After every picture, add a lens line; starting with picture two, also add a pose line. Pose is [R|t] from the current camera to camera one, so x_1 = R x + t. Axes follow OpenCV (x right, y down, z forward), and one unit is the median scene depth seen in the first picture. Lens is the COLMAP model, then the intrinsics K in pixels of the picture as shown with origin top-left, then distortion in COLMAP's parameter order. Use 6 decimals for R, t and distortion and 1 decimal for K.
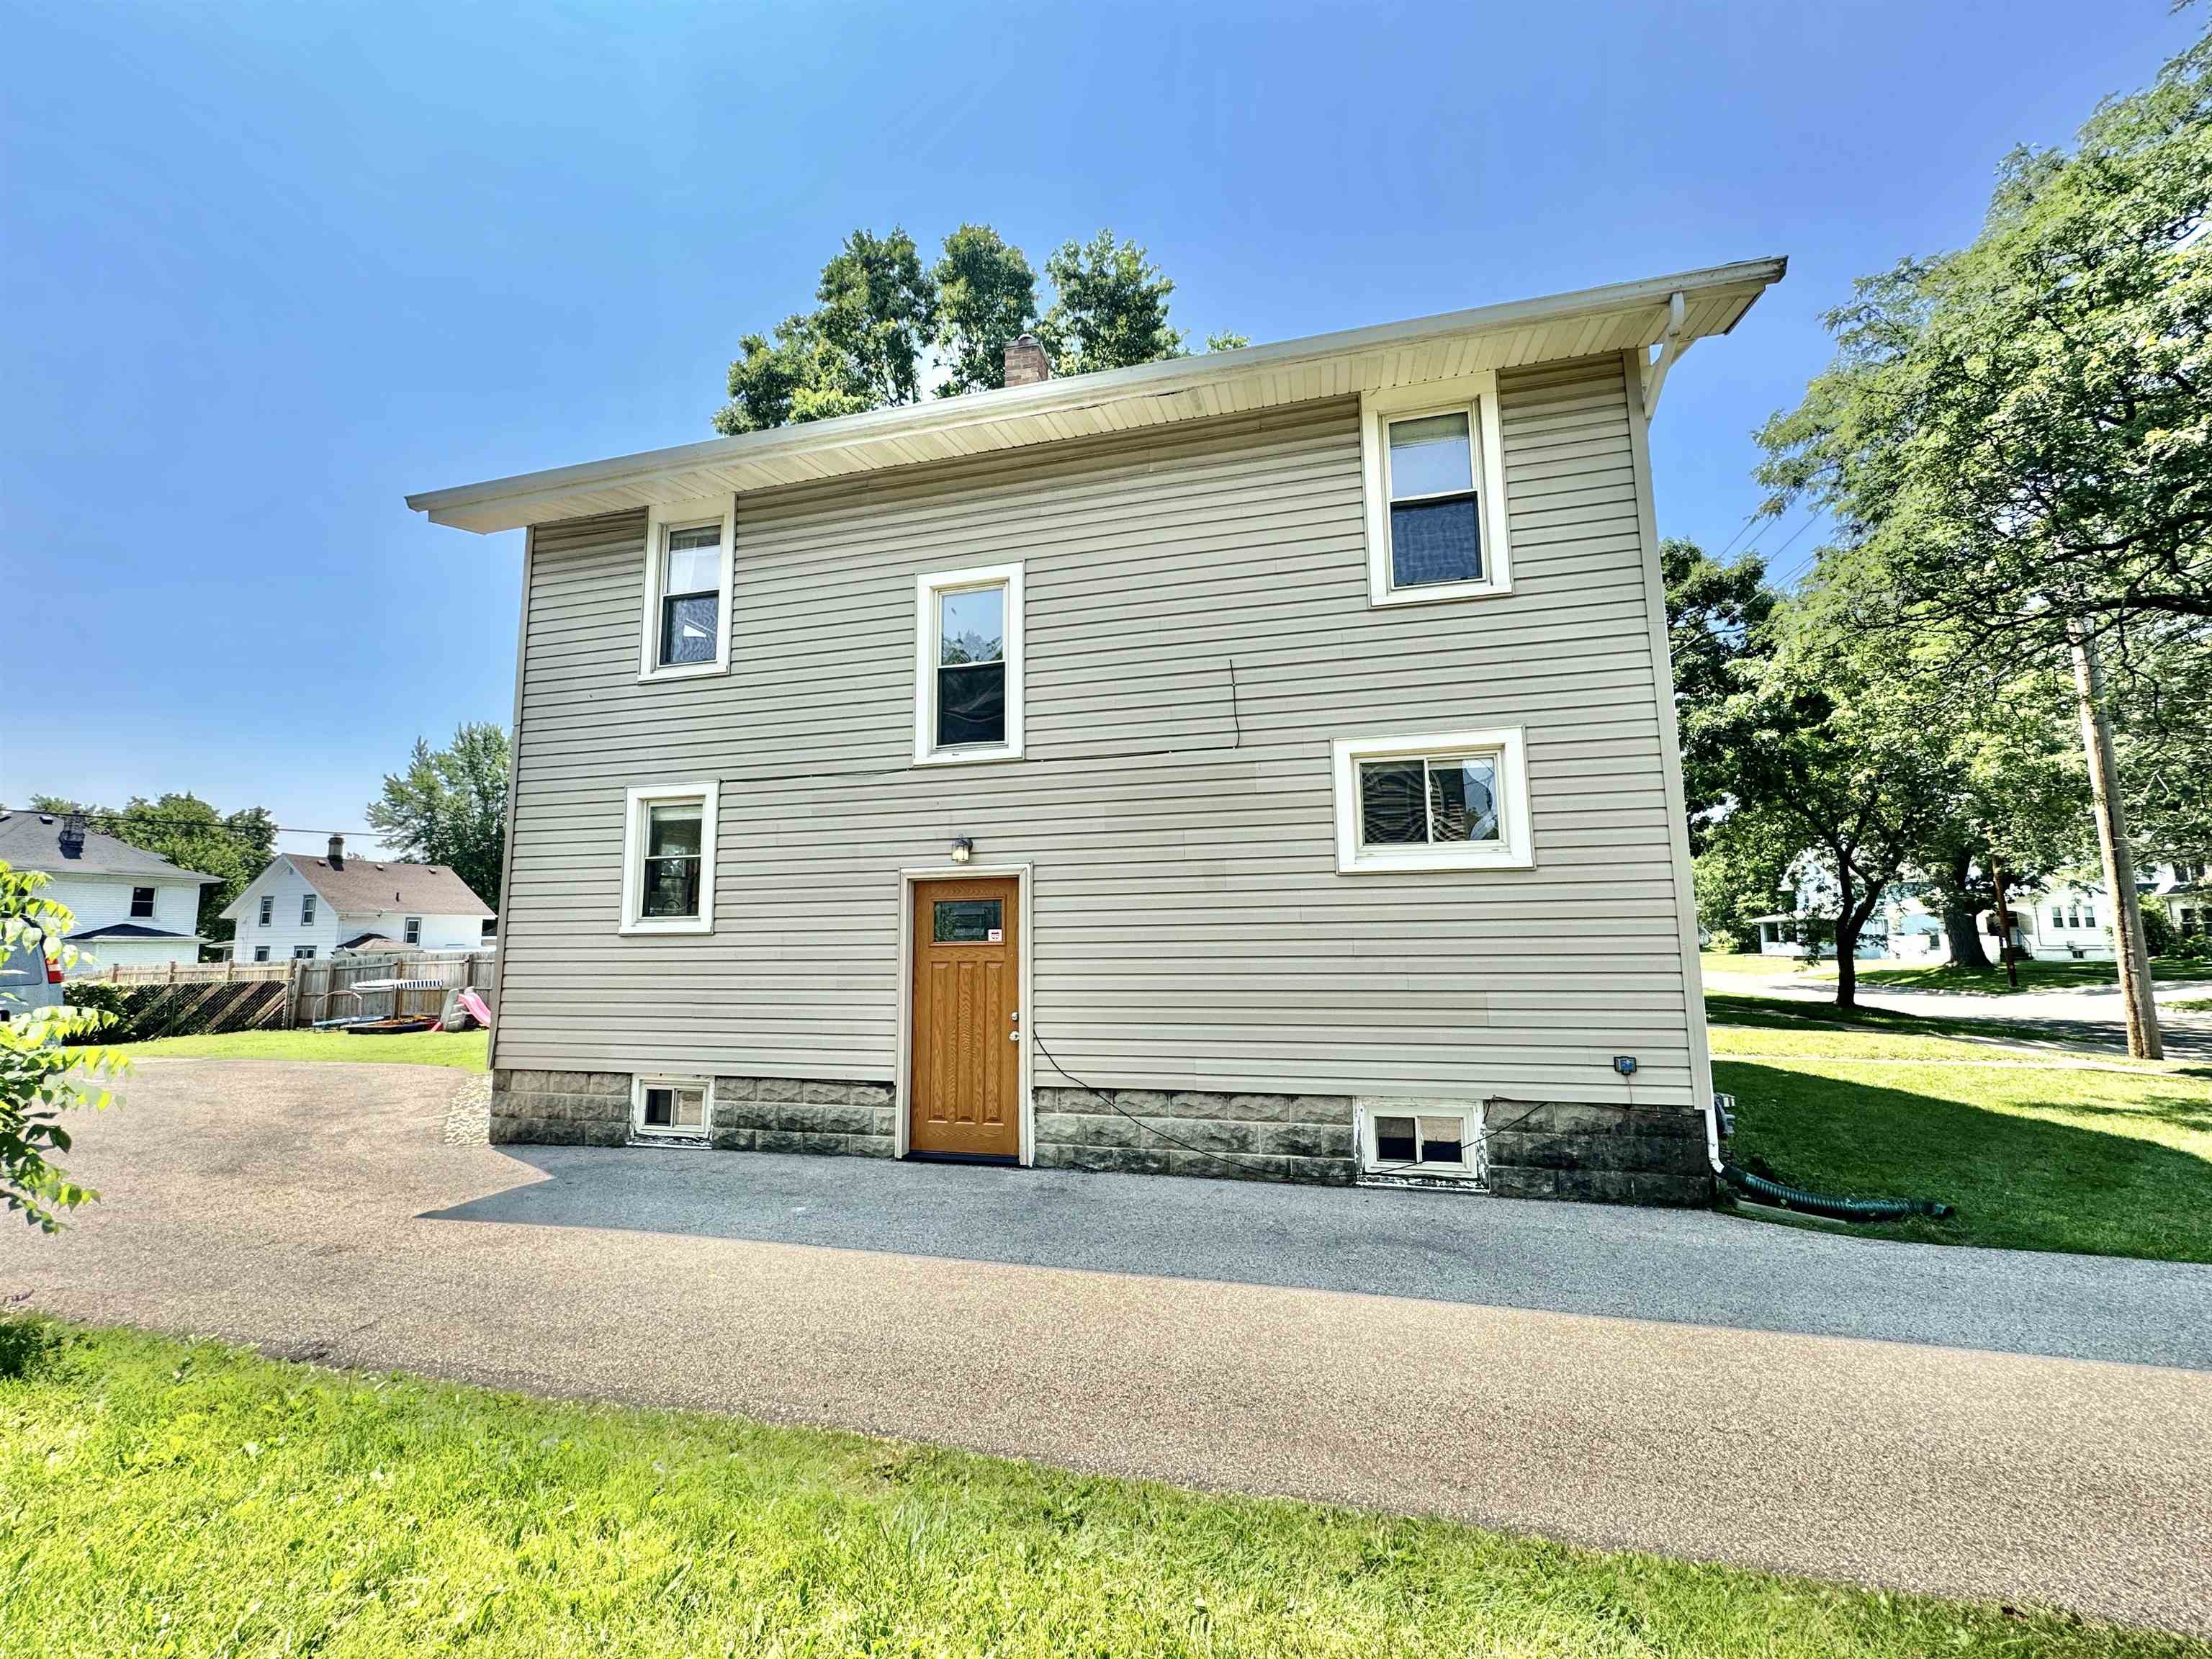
lens RADIAL K [[880.2, 0, 1104.8], [0, 880.2, 831.2], [0, 0, 1]] dist [-0.000047, -0.001114]
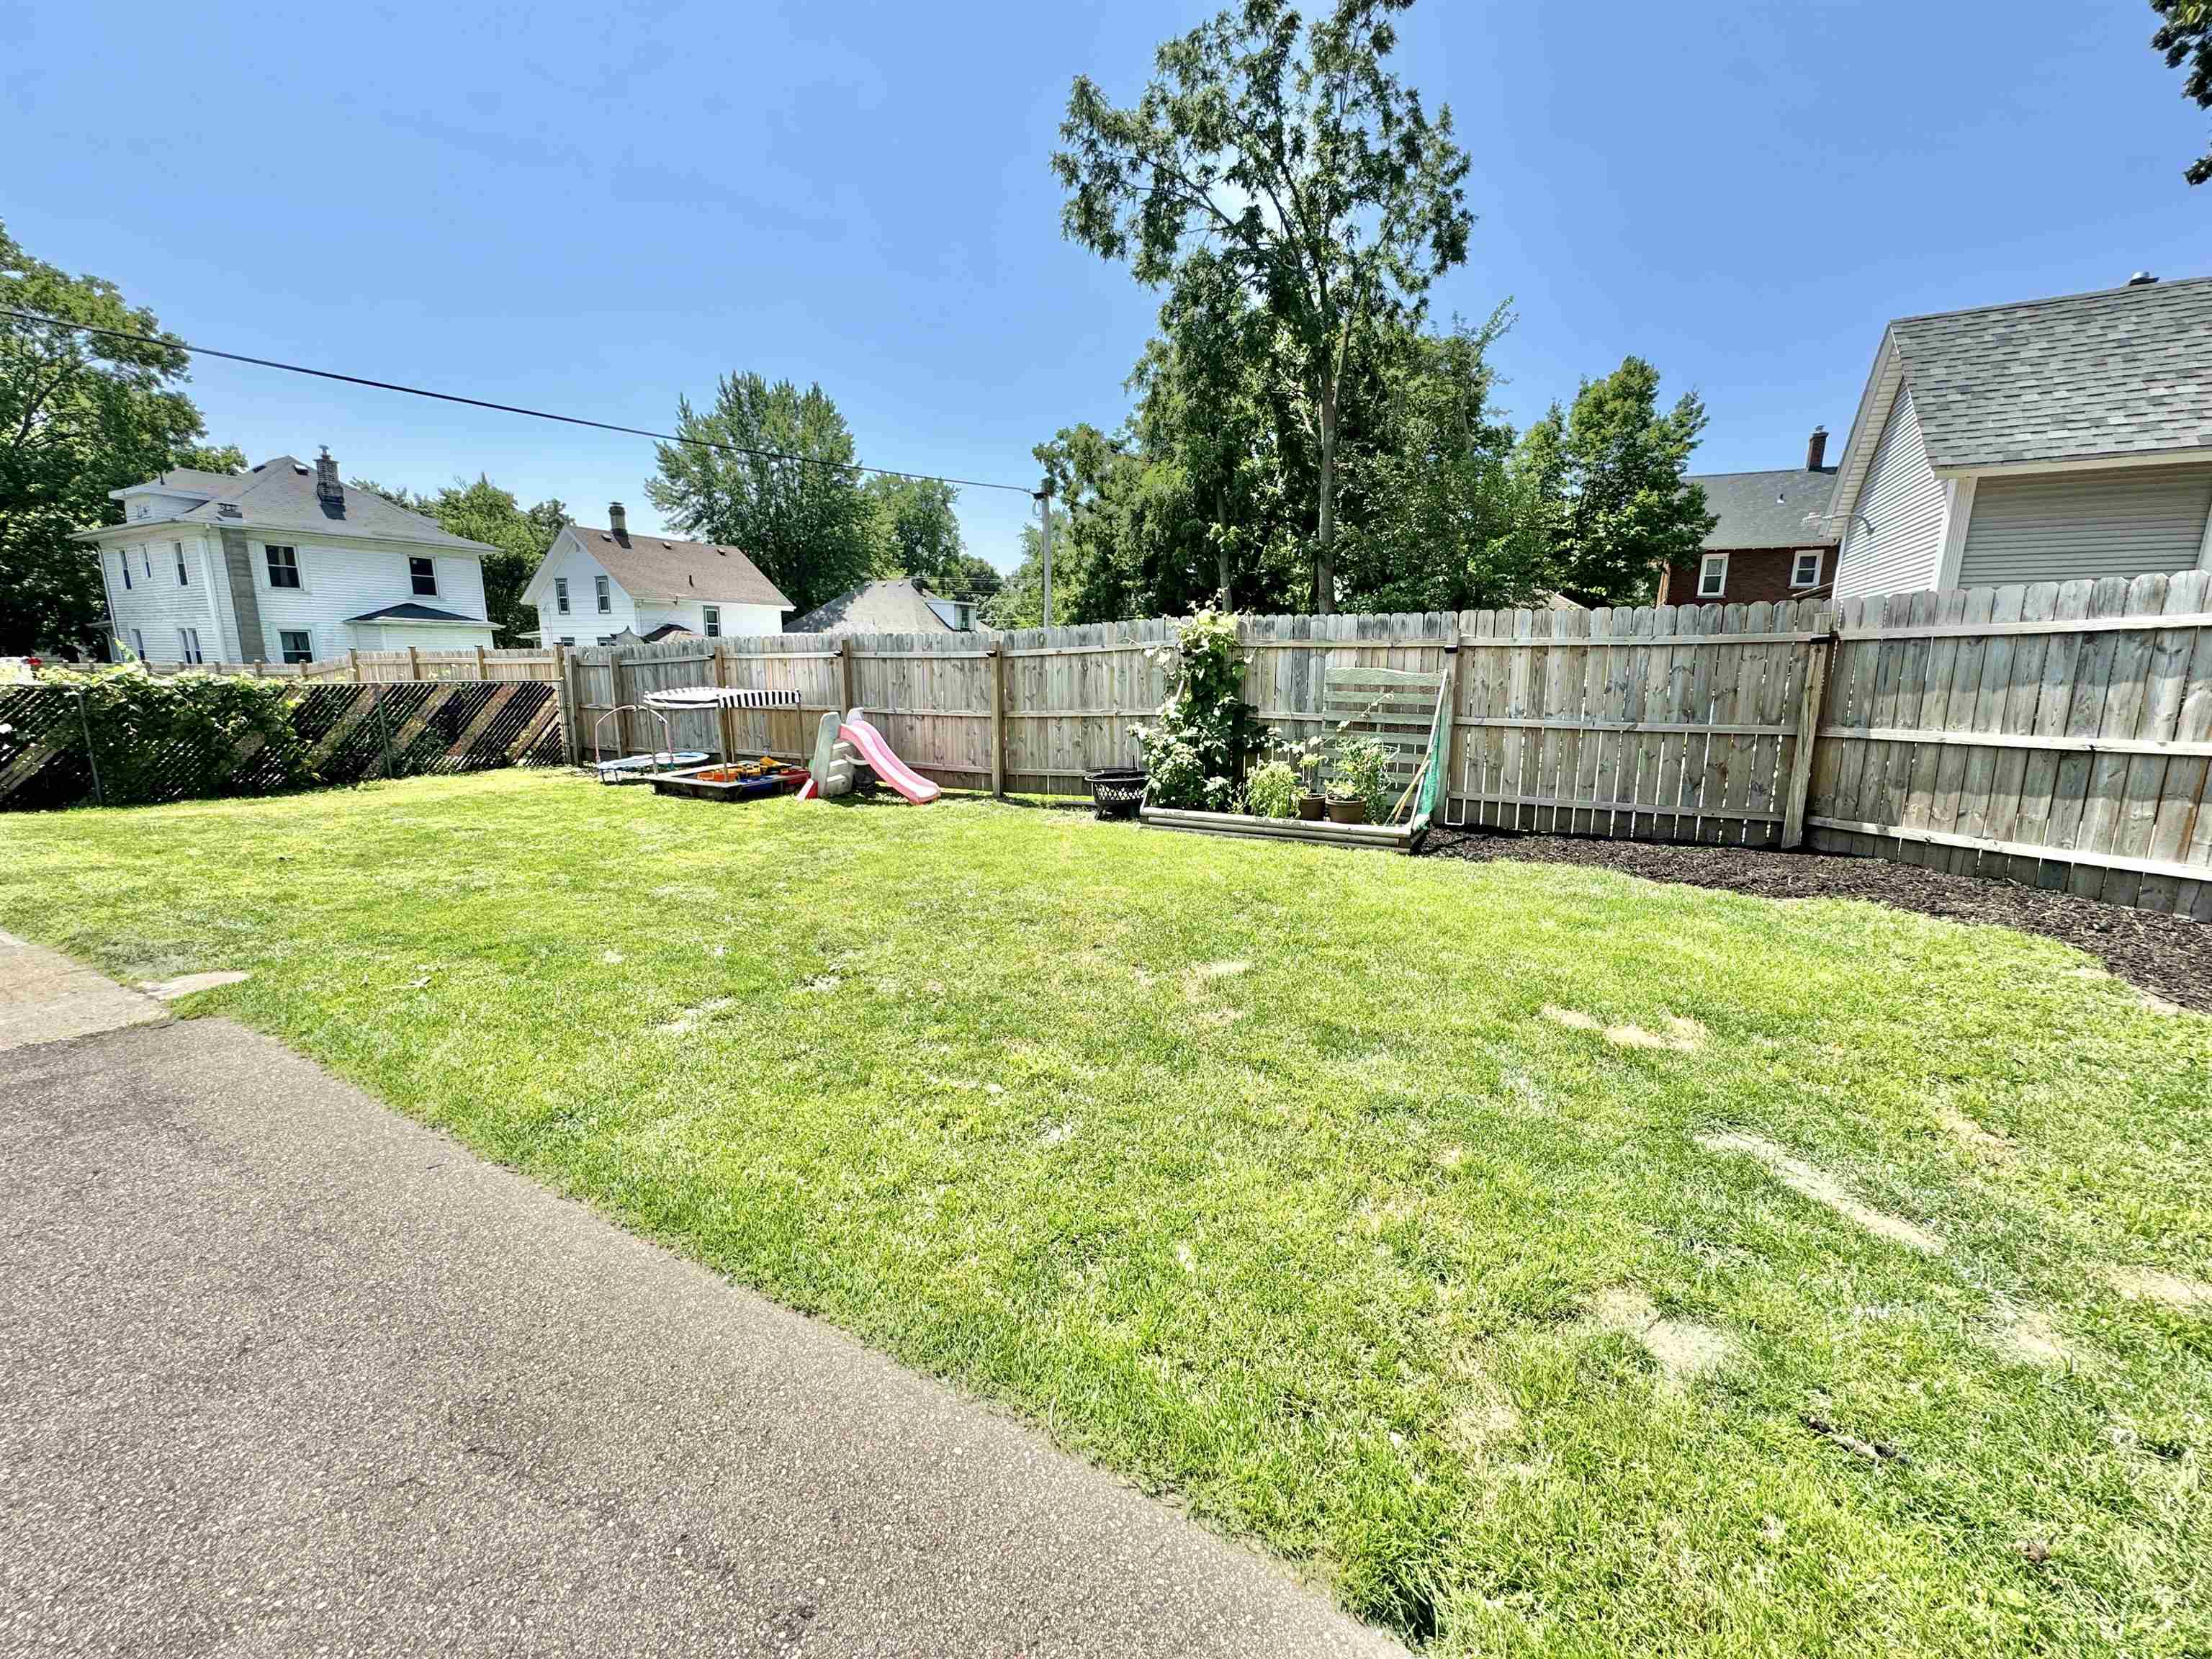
lens RADIAL K [[880.2, 0, 1104.8], [0, 880.2, 831.2], [0, 0, 1]] dist [-0.000047, -0.001114]
pose [[0.969705, 0.068594, -0.234452, -0.234224], [0.009249, 0.948768, 0.315838, 0.044877], [0.244105, -0.308438, 0.919390, 0.282885]]
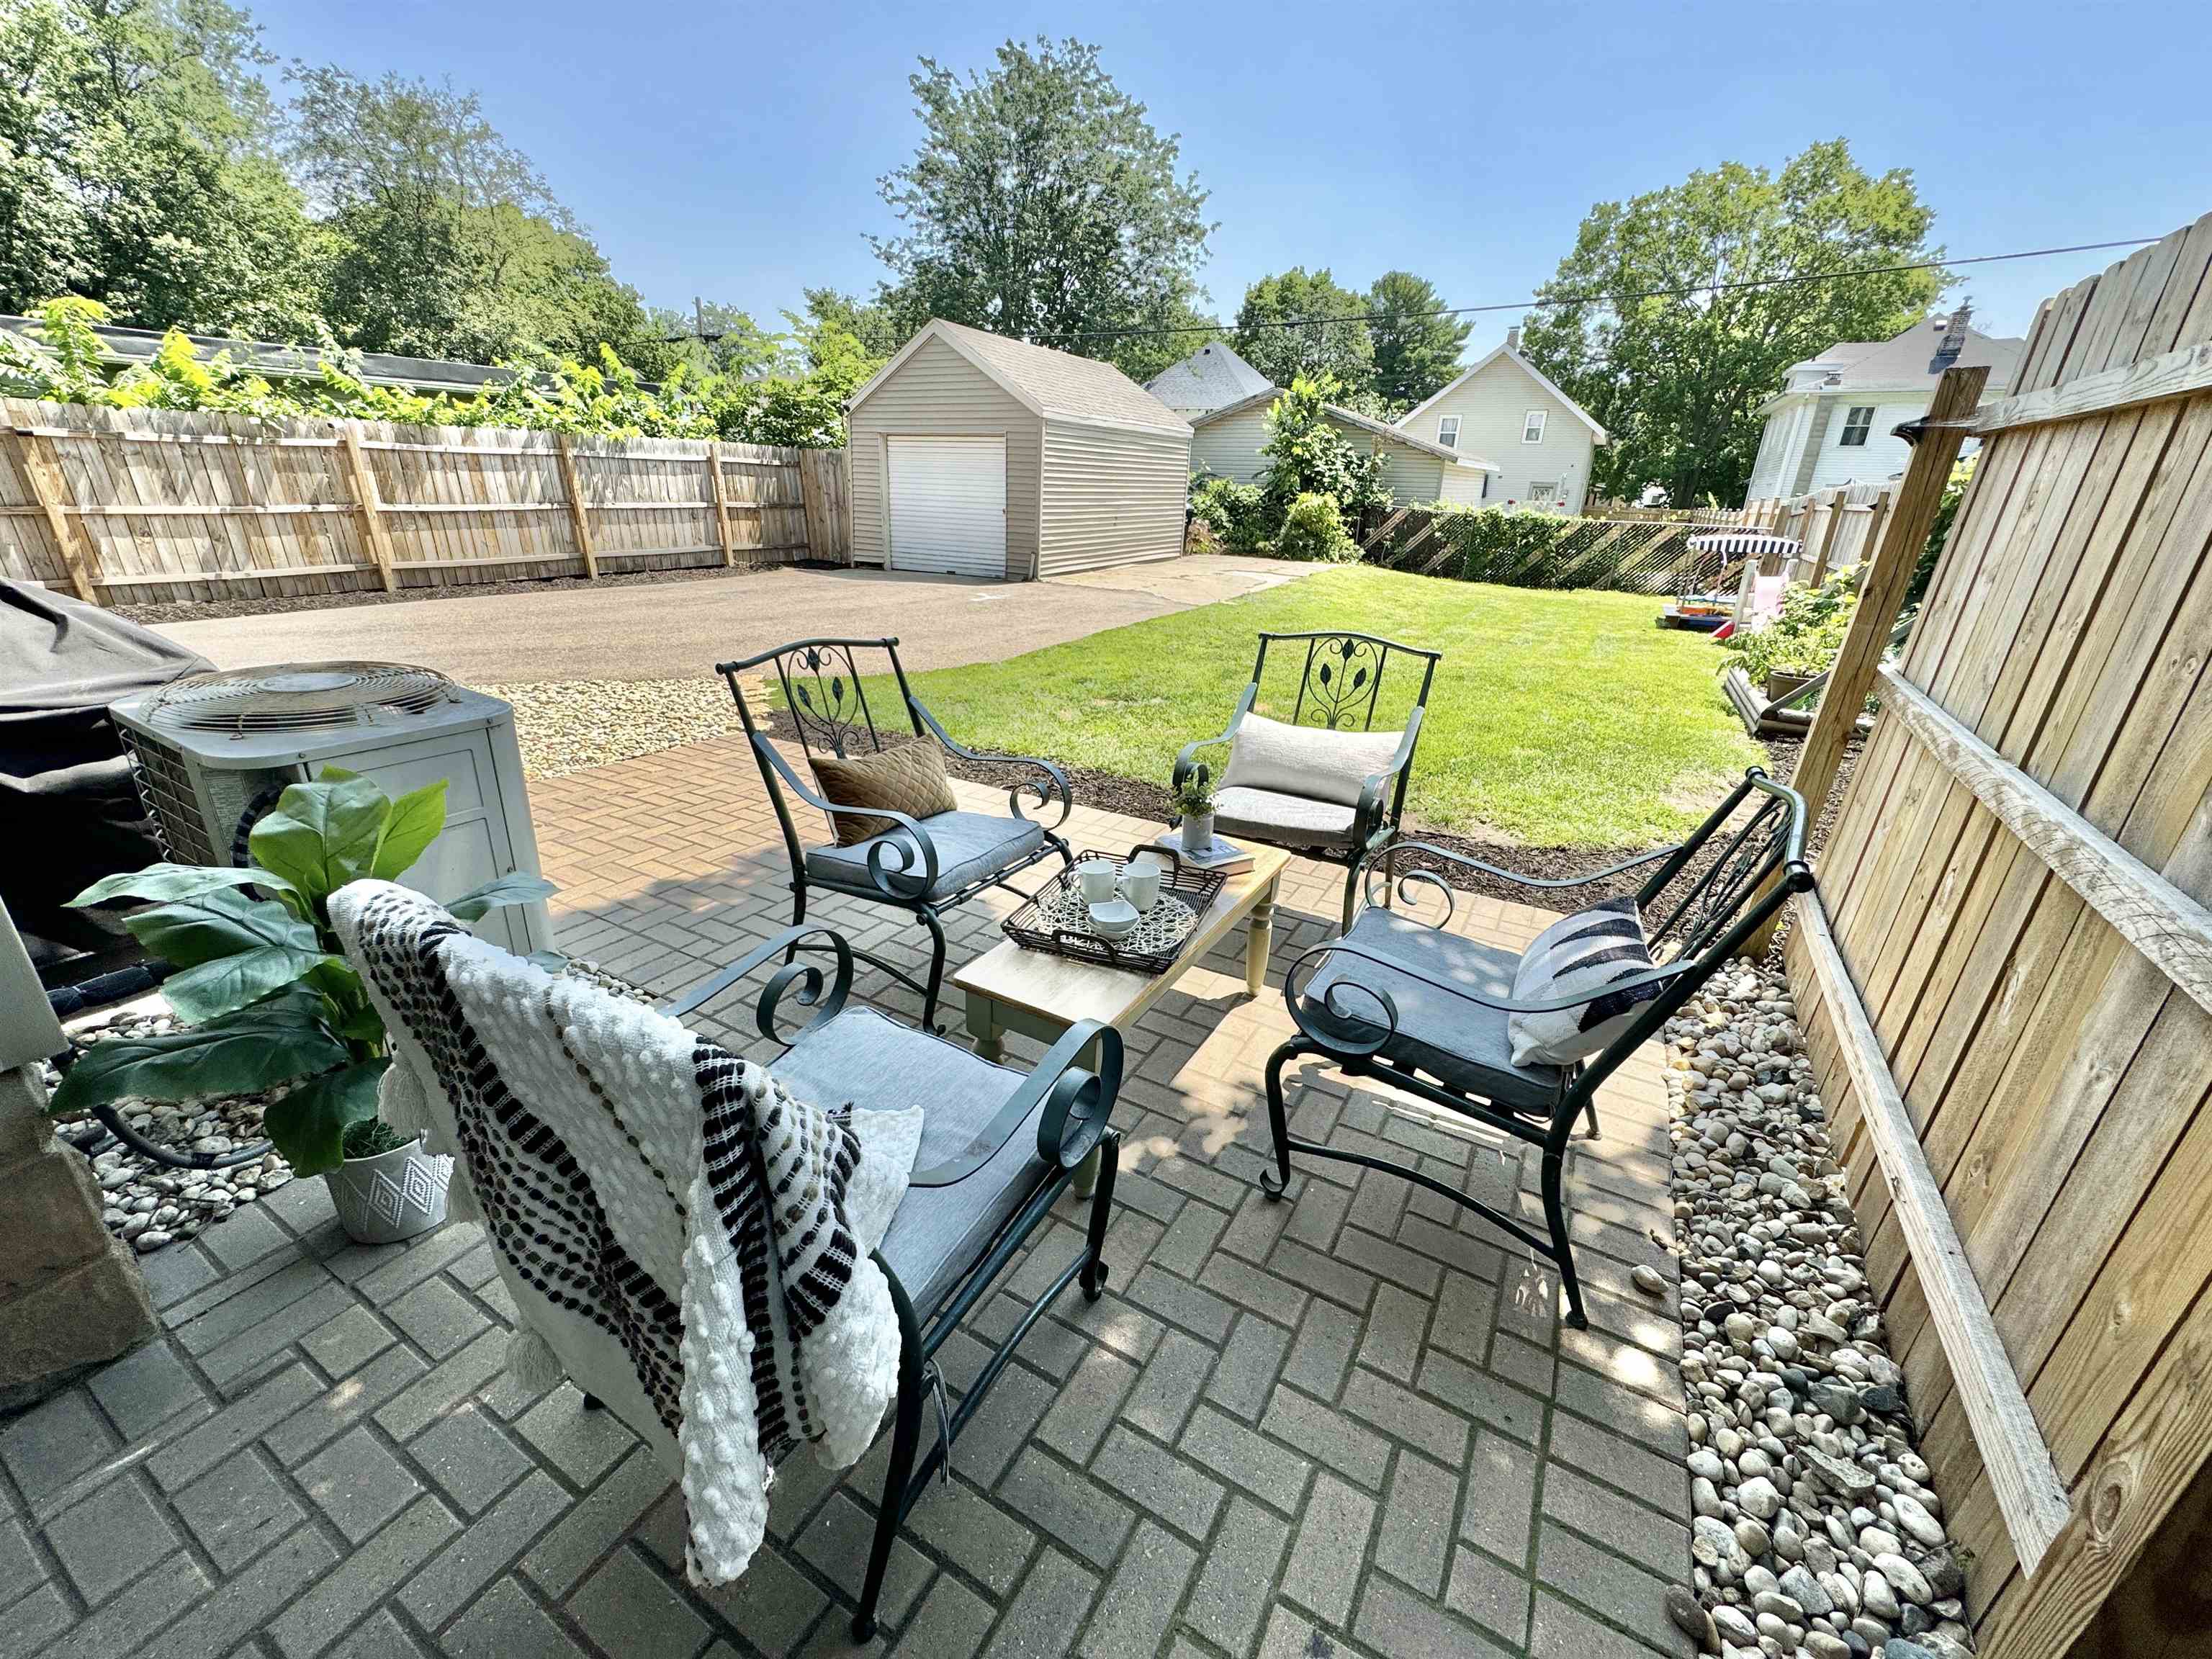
lens RADIAL K [[880.2, 0, 1104.8], [0, 880.2, 831.2], [0, 0, 1]] dist [-0.000047, -0.001114]
pose [[-0.246530, 0.365267, -0.897665, -0.057333], [0.098708, 0.930901, 0.351682, 0.052860], [0.964095, -0.001906, -0.265550, 0.374849]]
